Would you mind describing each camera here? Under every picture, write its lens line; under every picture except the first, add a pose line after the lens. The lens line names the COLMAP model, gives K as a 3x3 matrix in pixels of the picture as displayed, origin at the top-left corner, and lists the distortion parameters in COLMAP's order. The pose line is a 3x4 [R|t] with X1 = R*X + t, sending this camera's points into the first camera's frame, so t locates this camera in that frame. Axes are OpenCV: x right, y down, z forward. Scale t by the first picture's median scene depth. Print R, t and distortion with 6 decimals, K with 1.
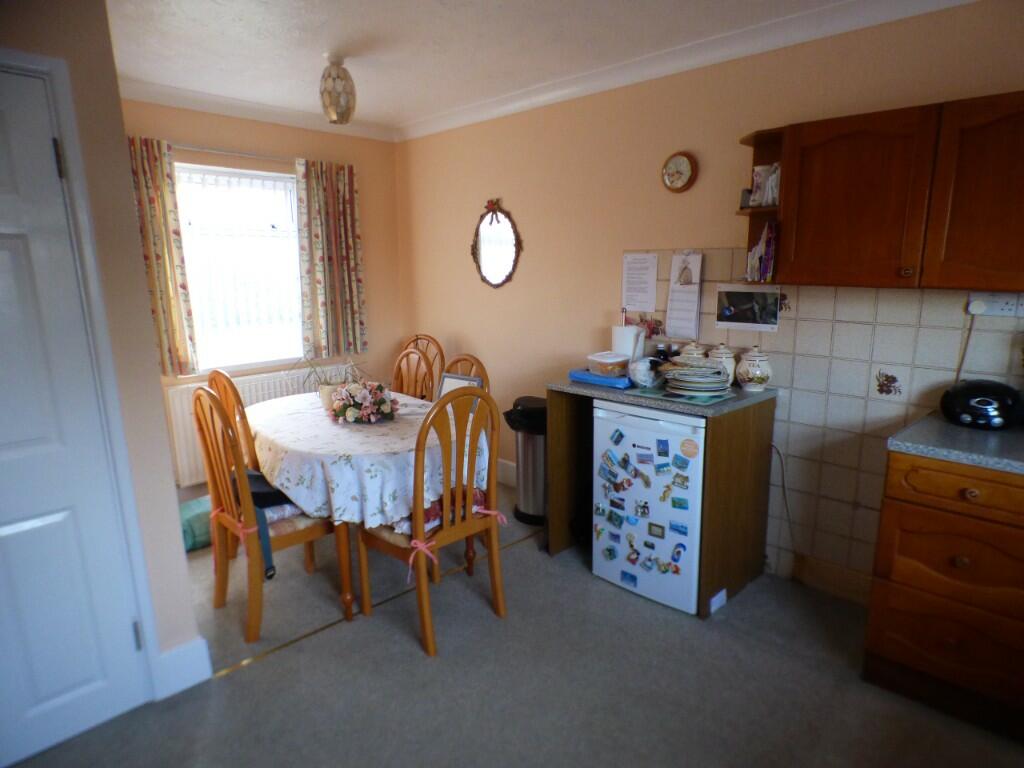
lens RADIAL K [[587.1, 0, 514.5], [0, 587.1, 365.0], [0, 0, 1]] dist [-0.000412, -0.000122]
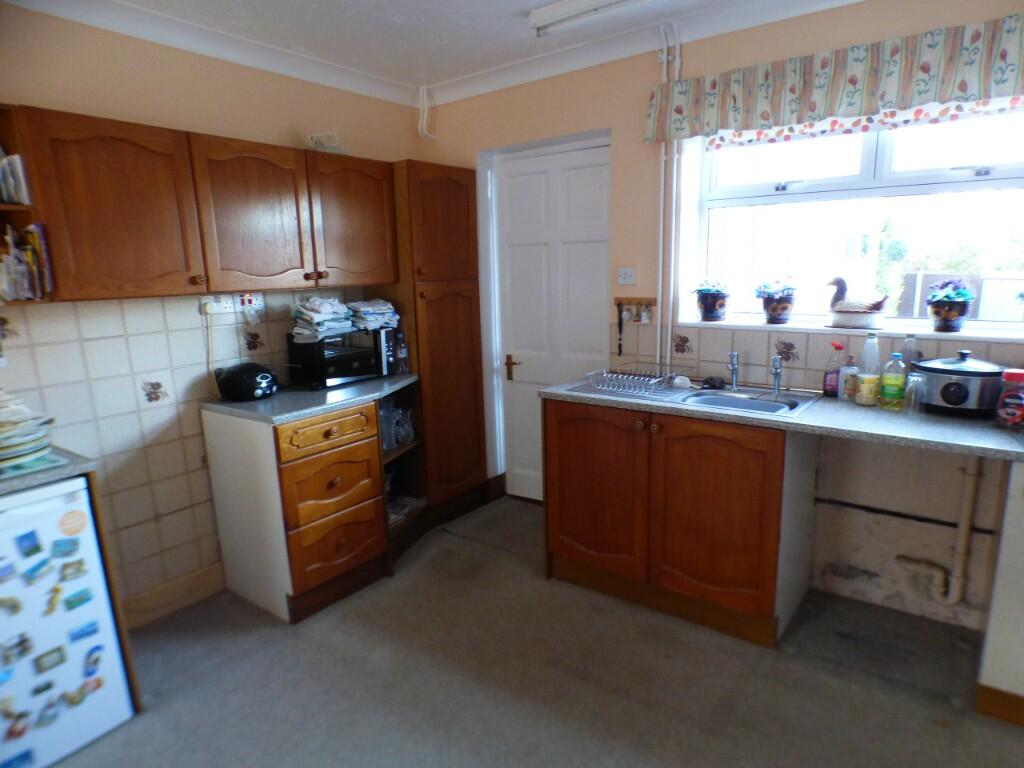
lens RADIAL K [[633.4, 0, 512.0], [0, 633.4, 384.0], [0, 0, 1]] dist [-0.006965, -0.002889]
pose [[-0.098546, -0.186785, 0.977446, -0.503319], [0.200352, 0.958390, 0.203343, -0.078867], [-0.974755, 0.215872, -0.057023, 0.449008]]
